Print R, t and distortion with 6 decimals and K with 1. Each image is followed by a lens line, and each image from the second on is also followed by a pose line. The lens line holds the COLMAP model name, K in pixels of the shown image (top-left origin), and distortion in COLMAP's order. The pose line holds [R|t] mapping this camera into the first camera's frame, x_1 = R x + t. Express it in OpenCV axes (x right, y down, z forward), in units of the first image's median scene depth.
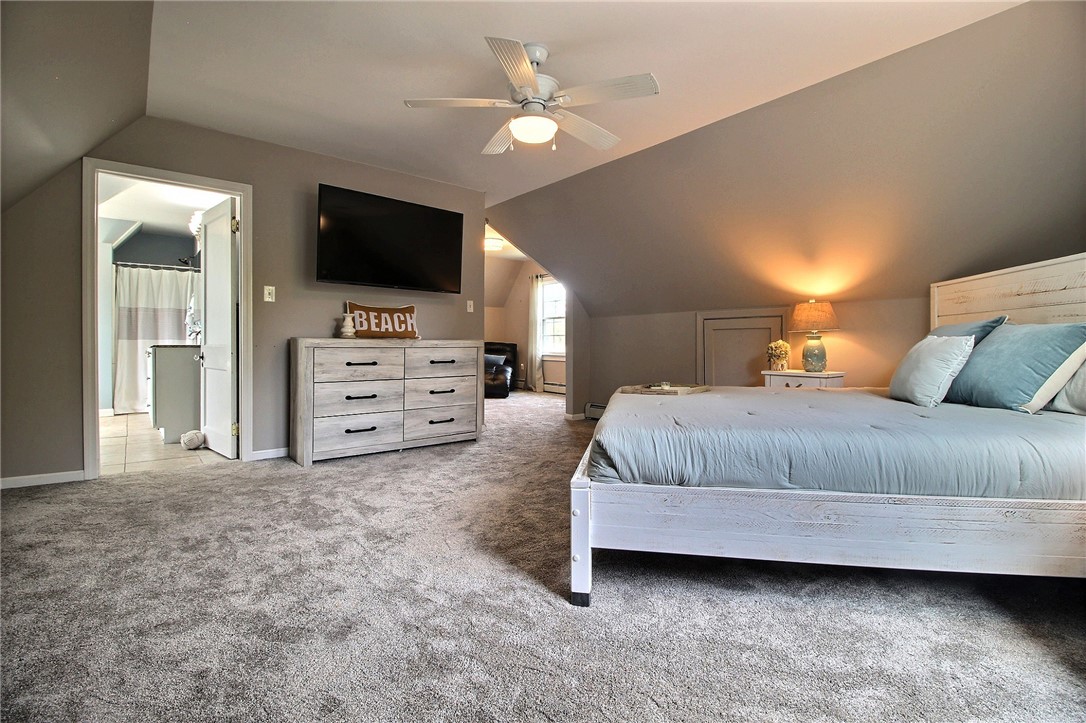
lens RADIAL K [[504.5, 0, 540.0], [0, 504.5, 354.4], [0, 0, 1]] dist [-0.010480, -0.000183]
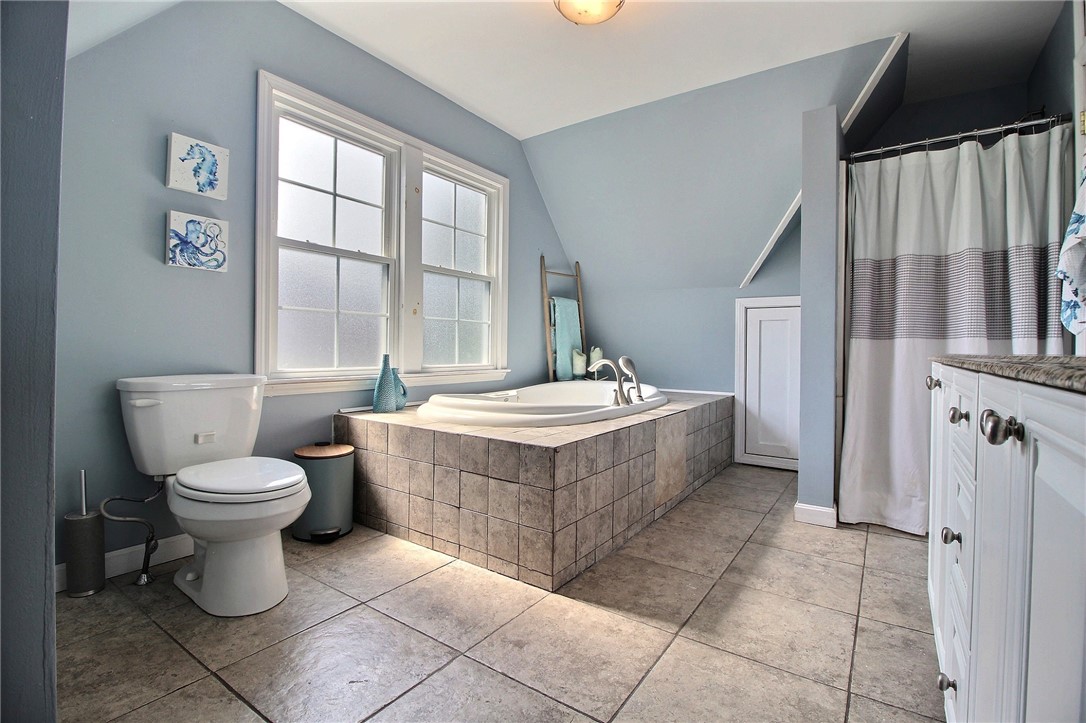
lens RADIAL K [[504.5, 0, 539.7], [0, 504.5, 362.6], [0, 0, 1]] dist [-0.010480, -0.000183]
pose [[0.276938, 0.001332, -0.960887, -0.511115], [-0.023222, 0.999716, -0.005307, -0.003112], [0.960607, 0.023783, 0.276891, 0.634916]]
